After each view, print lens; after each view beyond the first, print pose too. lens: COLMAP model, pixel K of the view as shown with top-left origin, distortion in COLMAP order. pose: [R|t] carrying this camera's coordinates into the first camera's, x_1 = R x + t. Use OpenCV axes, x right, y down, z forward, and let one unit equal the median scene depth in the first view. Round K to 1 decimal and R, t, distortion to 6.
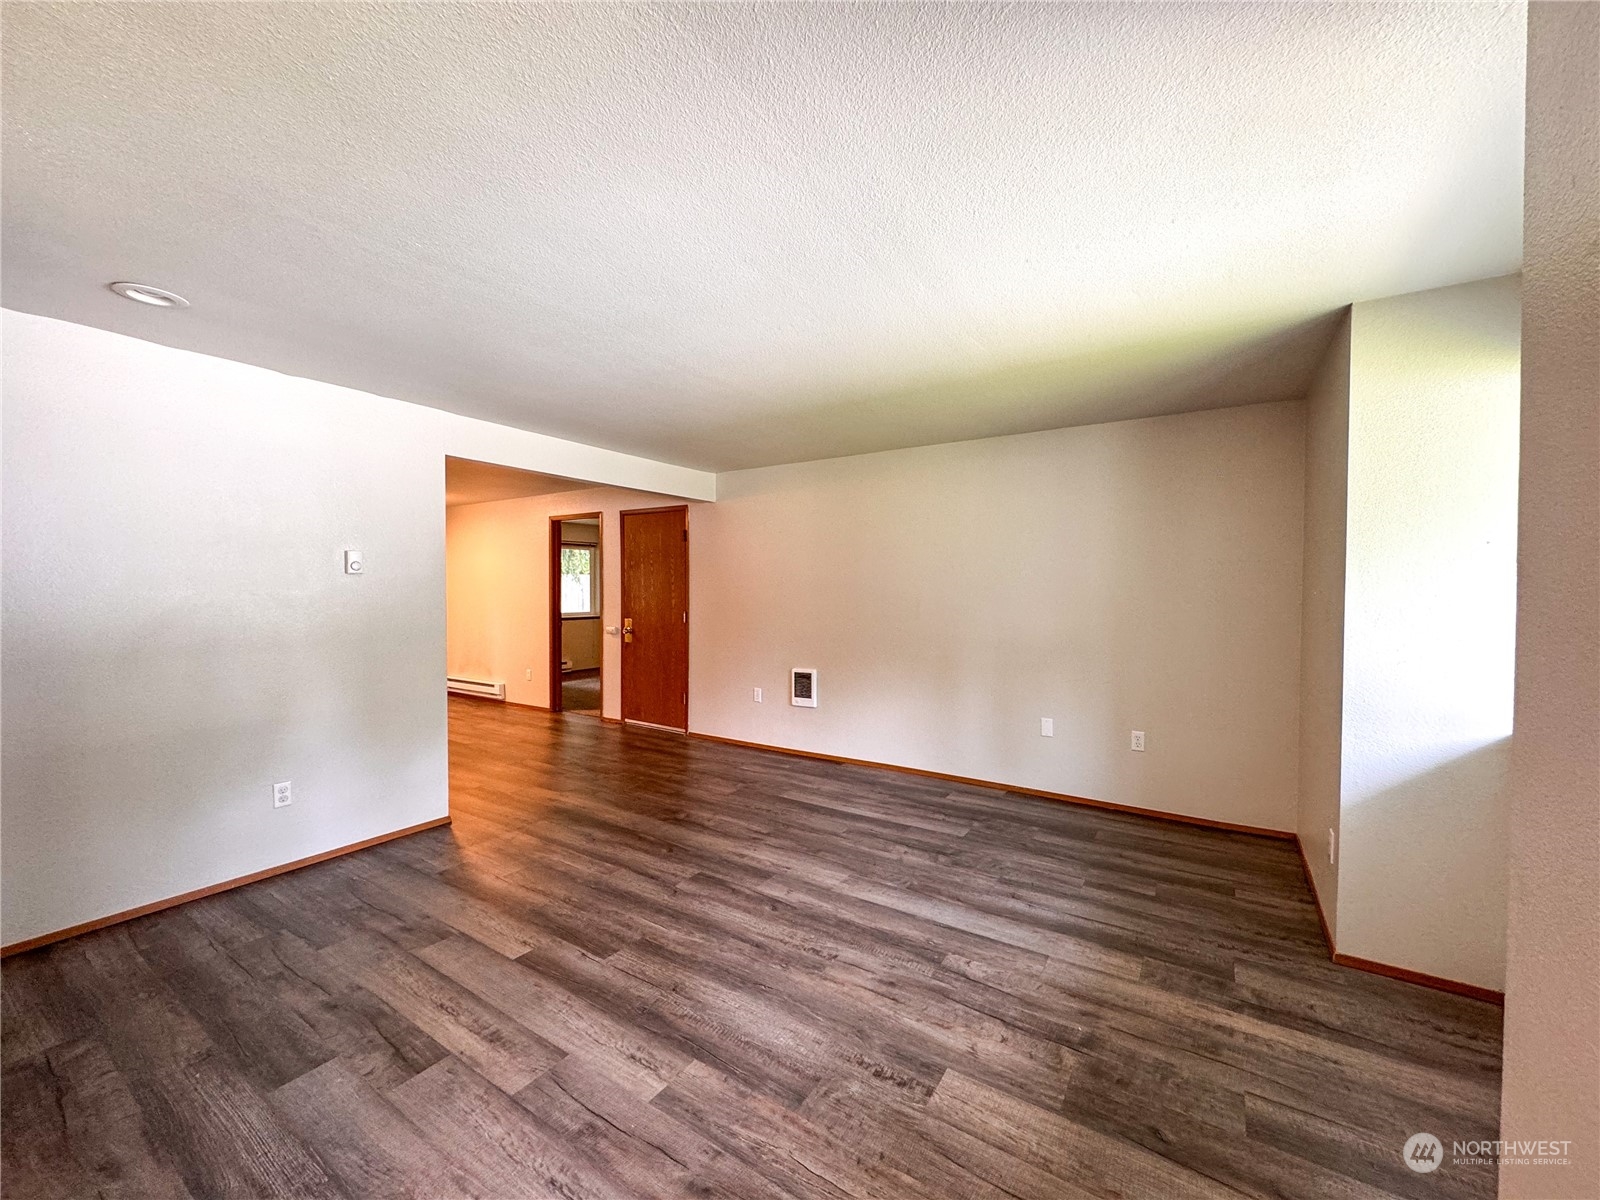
lens RADIAL K [[639.8, 0, 798.3], [0, 639.8, 597.8], [0, 0, 1]] dist [-0.002167, -0.000487]
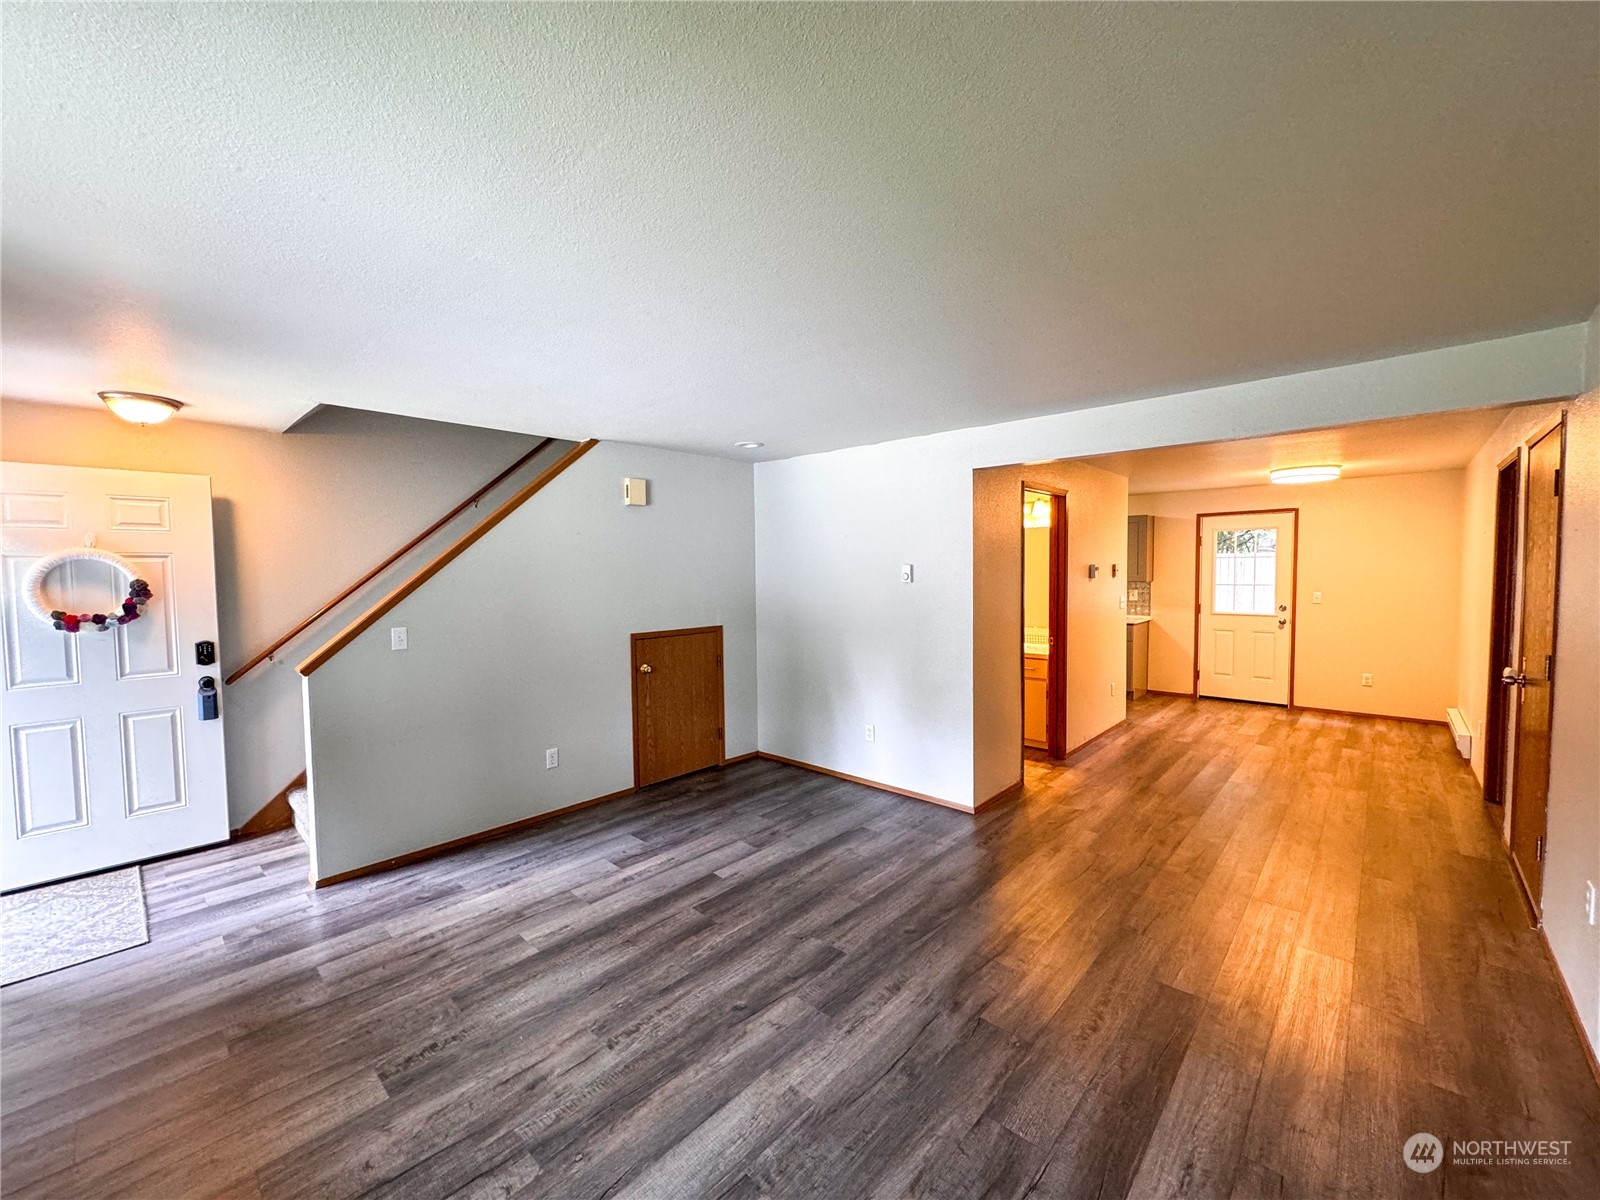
lens RADIAL K [[639.8, 0, 799.1], [0, 639.8, 600.9], [0, 0, 1]] dist [-0.002167, -0.000487]
pose [[-0.171387, 0.046124, -0.984123, 0.861366], [-0.004668, 0.998854, 0.047627, -0.085126], [0.985193, 0.012756, -0.170976, 1.432806]]
